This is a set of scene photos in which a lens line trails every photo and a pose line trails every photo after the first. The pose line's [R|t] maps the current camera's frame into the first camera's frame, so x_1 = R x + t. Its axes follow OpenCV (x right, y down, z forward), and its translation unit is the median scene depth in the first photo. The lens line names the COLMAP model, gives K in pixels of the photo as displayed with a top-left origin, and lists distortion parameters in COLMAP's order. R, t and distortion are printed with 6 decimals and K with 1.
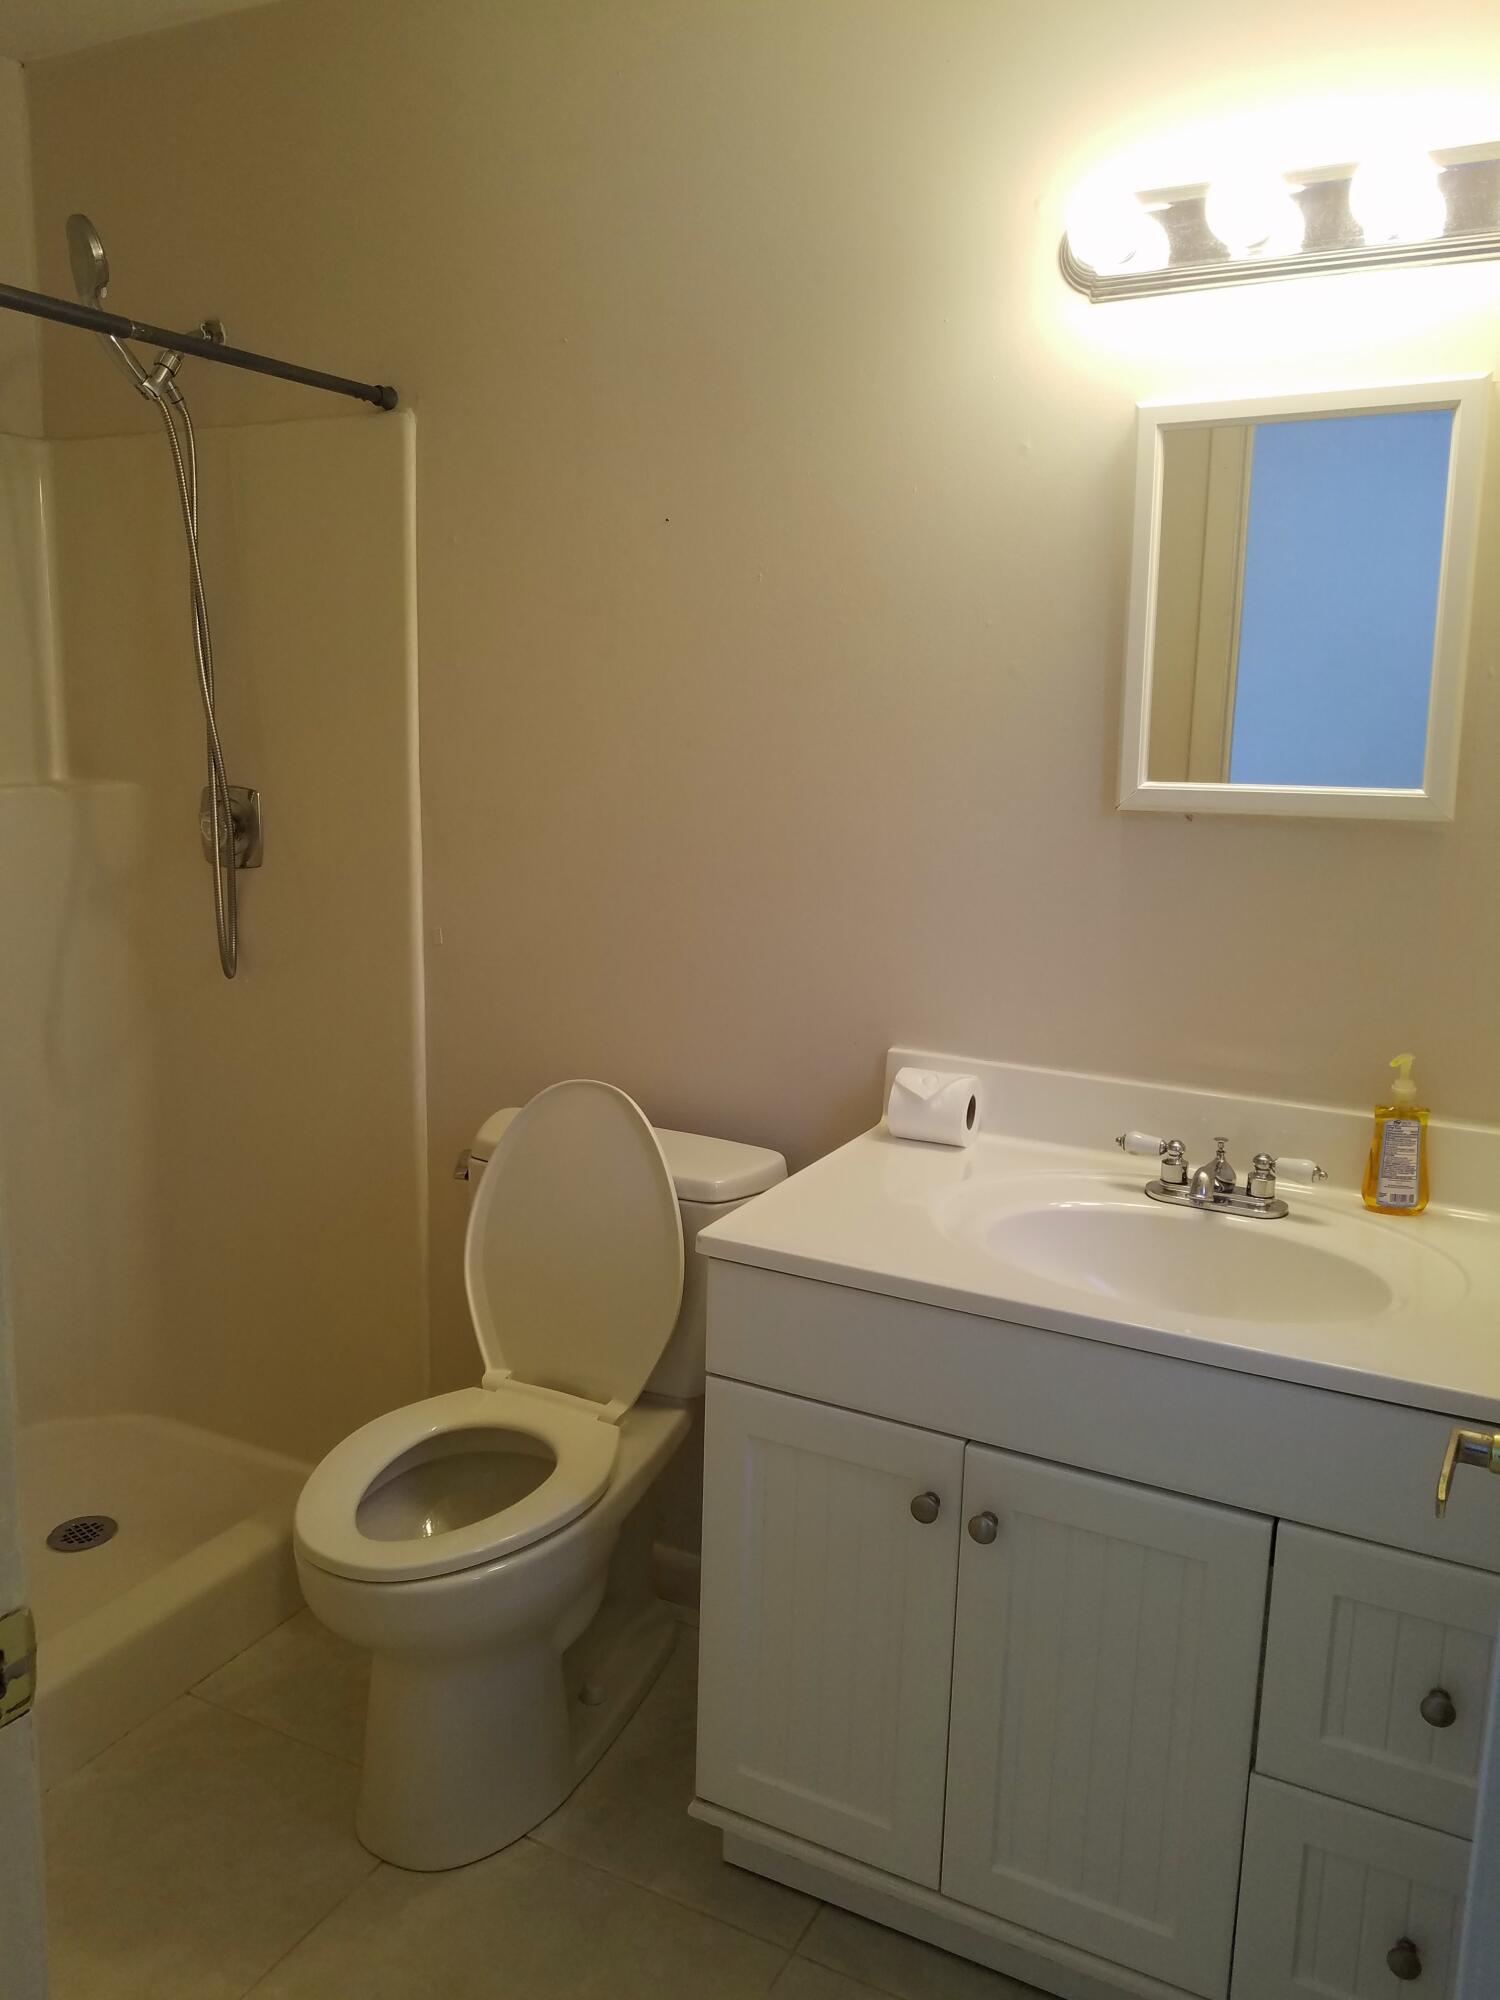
lens RADIAL K [[1537.8, 0, 750.0], [0, 1537.8, 1000.0], [0, 0, 1]] dist [-0.006445, 0.004255]
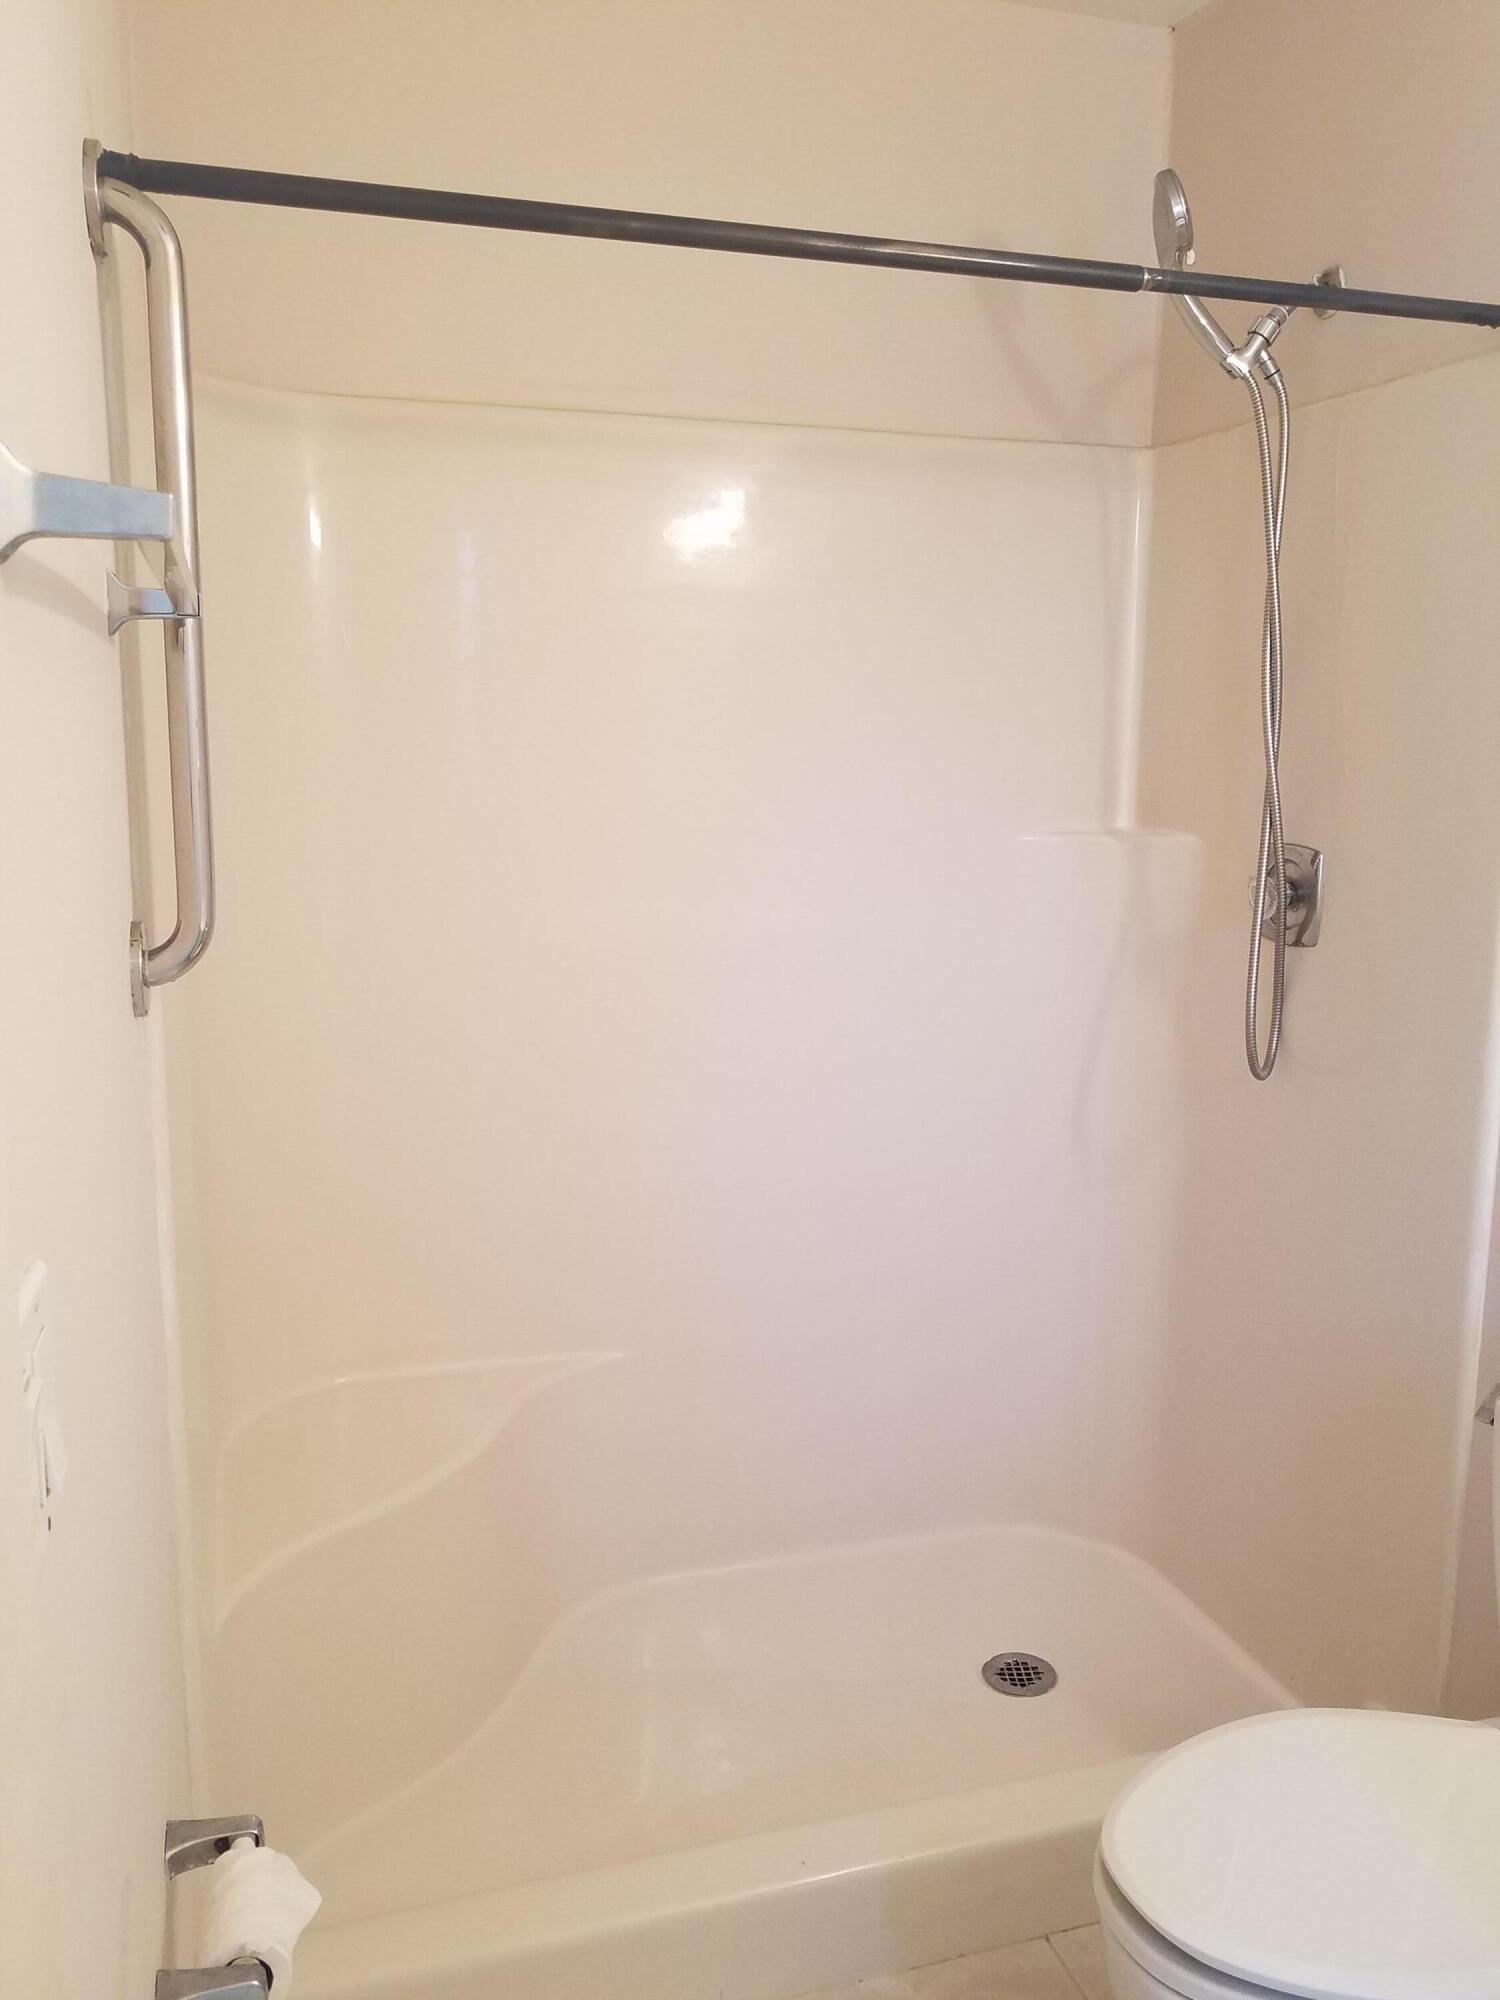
lens RADIAL K [[1562.9, 0, 741.1], [0, 1562.9, 993.0], [0, 0, 1]] dist [0.005554, -0.000413]
pose [[0.700973, 0.107064, -0.705106, 0.047847], [-0.129902, 0.991296, 0.021379, -0.041204], [0.701258, 0.076609, 0.708780, 0.217632]]
